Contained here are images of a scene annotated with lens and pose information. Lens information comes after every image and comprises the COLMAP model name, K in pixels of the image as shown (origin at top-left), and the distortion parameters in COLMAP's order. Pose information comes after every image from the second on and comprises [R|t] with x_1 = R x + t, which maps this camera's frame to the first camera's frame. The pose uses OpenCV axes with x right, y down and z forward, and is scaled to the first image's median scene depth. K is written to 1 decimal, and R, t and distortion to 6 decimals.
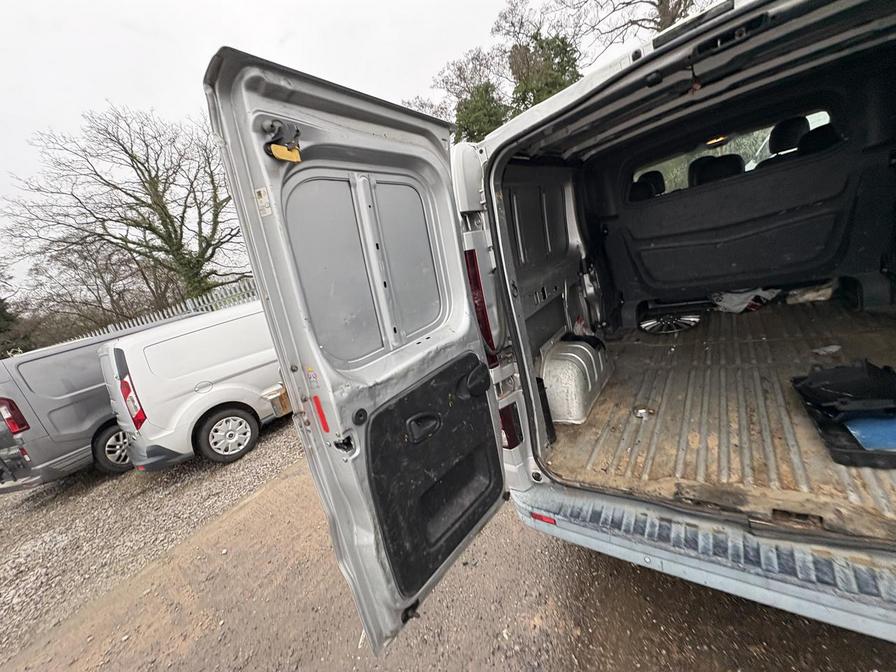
lens RADIAL K [[355.0, 0, 450.0], [0, 355.0, 337.0], [0, 0, 1]] dist [0.003253, -0.000056]
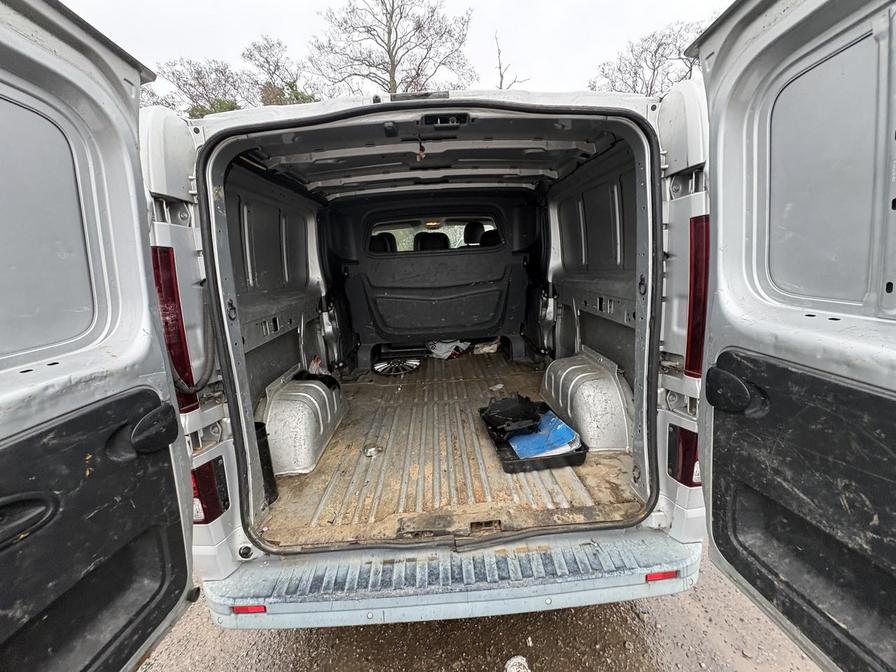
lens RADIAL K [[355.0, 0, 450.0], [0, 355.0, 337.0], [0, 0, 1]] dist [0.003253, -0.000056]
pose [[0.764967, 0.087864, 0.638048, 0.053567], [-0.006175, 0.991606, -0.129149, 0.026625], [-0.644040, 0.094855, 0.759088, 0.085850]]
